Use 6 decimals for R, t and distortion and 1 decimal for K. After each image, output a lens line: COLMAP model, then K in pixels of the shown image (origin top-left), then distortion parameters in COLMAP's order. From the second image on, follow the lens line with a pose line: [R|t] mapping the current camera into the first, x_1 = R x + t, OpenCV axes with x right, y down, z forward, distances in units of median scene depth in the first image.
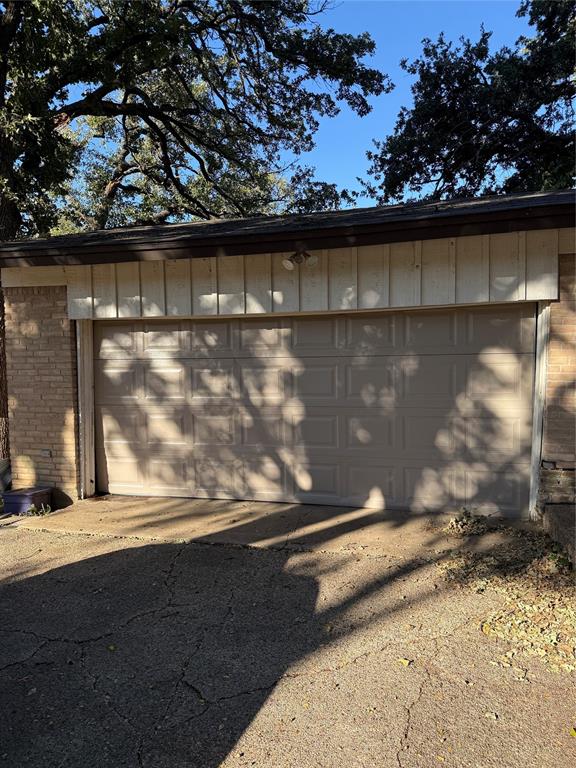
lens RADIAL K [[545.4, 0, 272.0], [0, 545.4, 388.1], [0, 0, 1]] dist [0.086411, -0.111758]
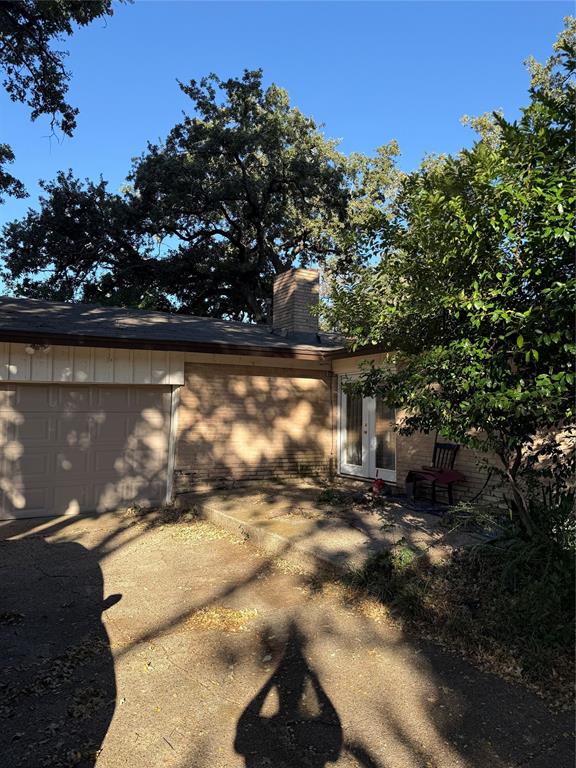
lens RADIAL K [[545.4, 0, 272.0], [0, 545.4, 388.1], [0, 0, 1]] dist [0.086411, -0.111758]
pose [[0.725591, 0.049851, 0.686319, -0.497979], [0.024371, 0.994885, -0.098029, 0.041197], [-0.687695, 0.087855, 0.720664, -0.516697]]
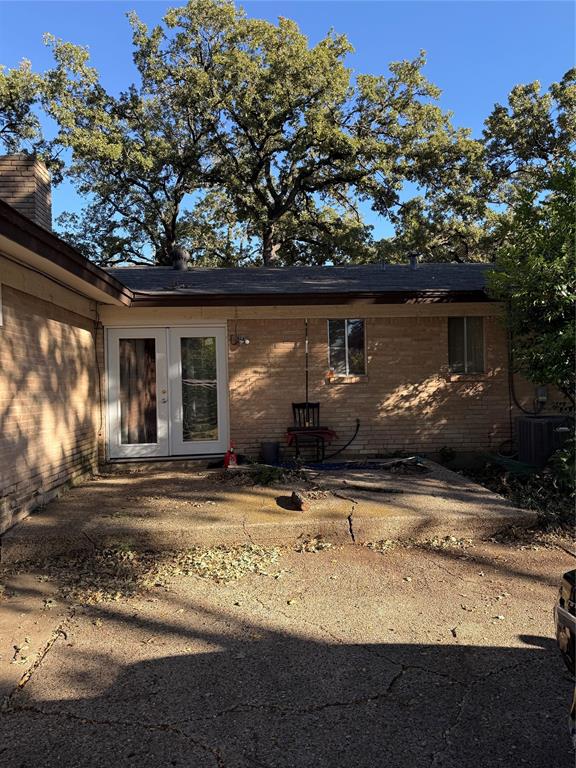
lens RADIAL K [[532.7, 0, 275.9], [0, 532.7, 383.0], [0, 0, 1]] dist [0.000122, 0.000529]
pose [[-0.305461, 0.008374, 0.952168, -0.530150], [0.096626, 0.995072, 0.022247, -0.039391], [-0.947289, 0.098800, -0.304765, 0.736461]]
